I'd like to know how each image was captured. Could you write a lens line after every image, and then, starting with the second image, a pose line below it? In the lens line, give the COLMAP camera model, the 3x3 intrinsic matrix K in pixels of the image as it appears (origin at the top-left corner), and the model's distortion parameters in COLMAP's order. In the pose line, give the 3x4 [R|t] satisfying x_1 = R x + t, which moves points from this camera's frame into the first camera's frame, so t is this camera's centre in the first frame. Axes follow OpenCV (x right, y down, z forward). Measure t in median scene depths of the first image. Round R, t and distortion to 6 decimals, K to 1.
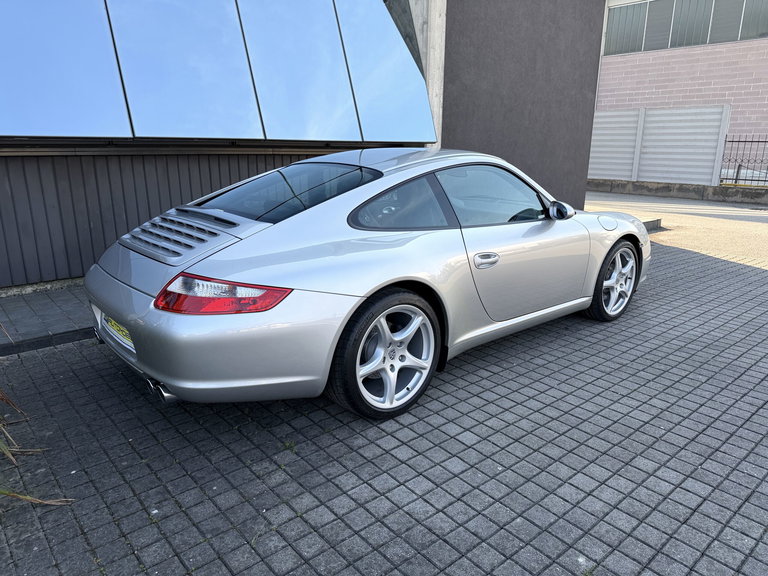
lens RADIAL K [[554.7, 0, 380.6], [0, 554.7, 298.4], [0, 0, 1]] dist [0.040260, -0.058204]
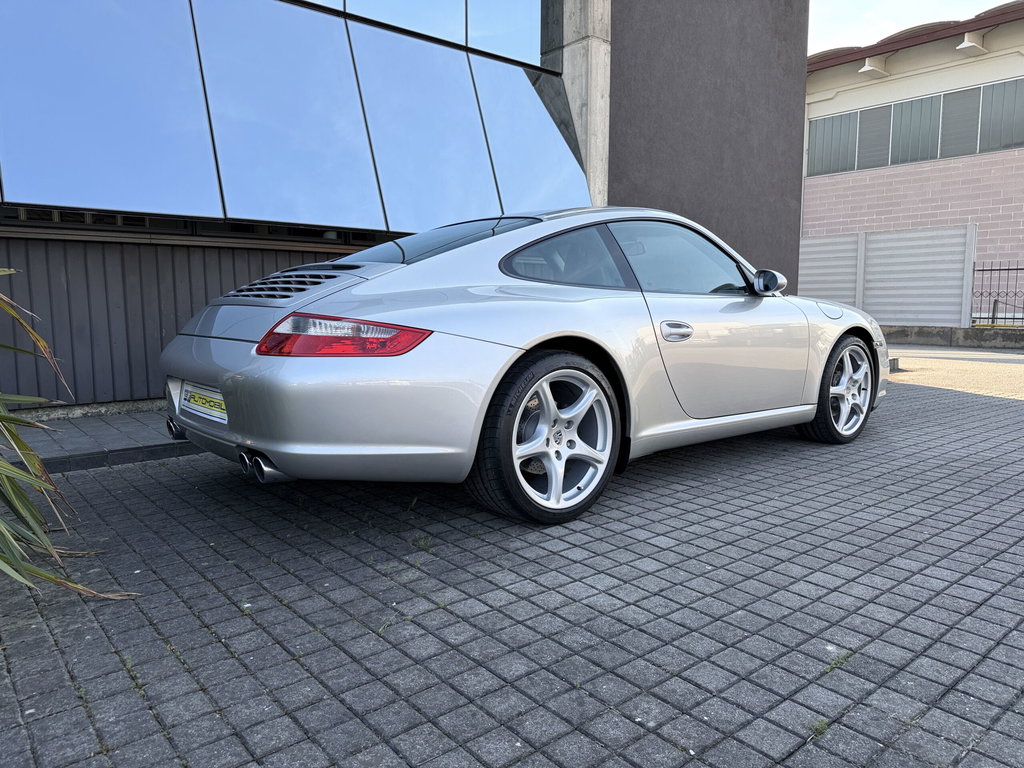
lens RADIAL K [[736.7, 0, 512.0], [0, 736.7, 384.0], [0, 0, 1]] dist [0.077450, -0.125708]
pose [[0.999833, -0.007908, -0.016499, -0.023613], [0.005194, 0.987347, -0.158488, 0.178269], [0.017544, 0.158376, 0.987223, -0.013525]]
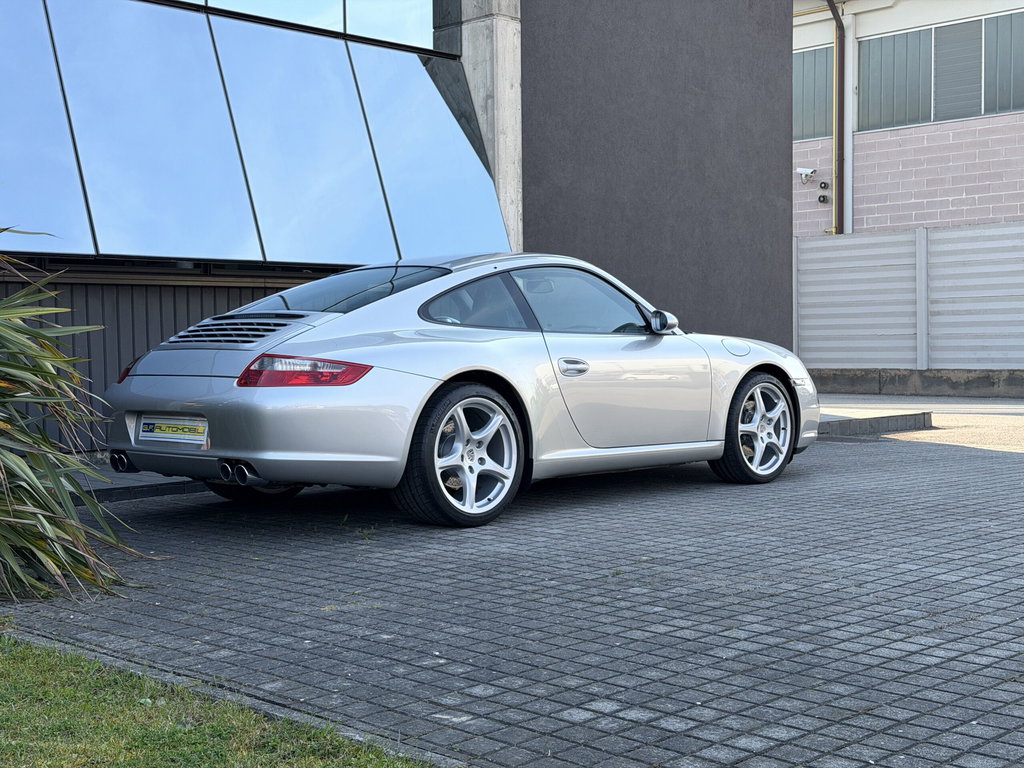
lens RADIAL K [[1427.3, 0, 512.0], [0, 1427.3, 384.0], [0, 0, 1]] dist [0.128124, 0.001243]
pose [[0.996002, -0.023872, 0.086086, -0.105099], [0.043367, 0.971676, -0.232305, 0.508060], [-0.078102, 0.235109, 0.968826, -1.245046]]
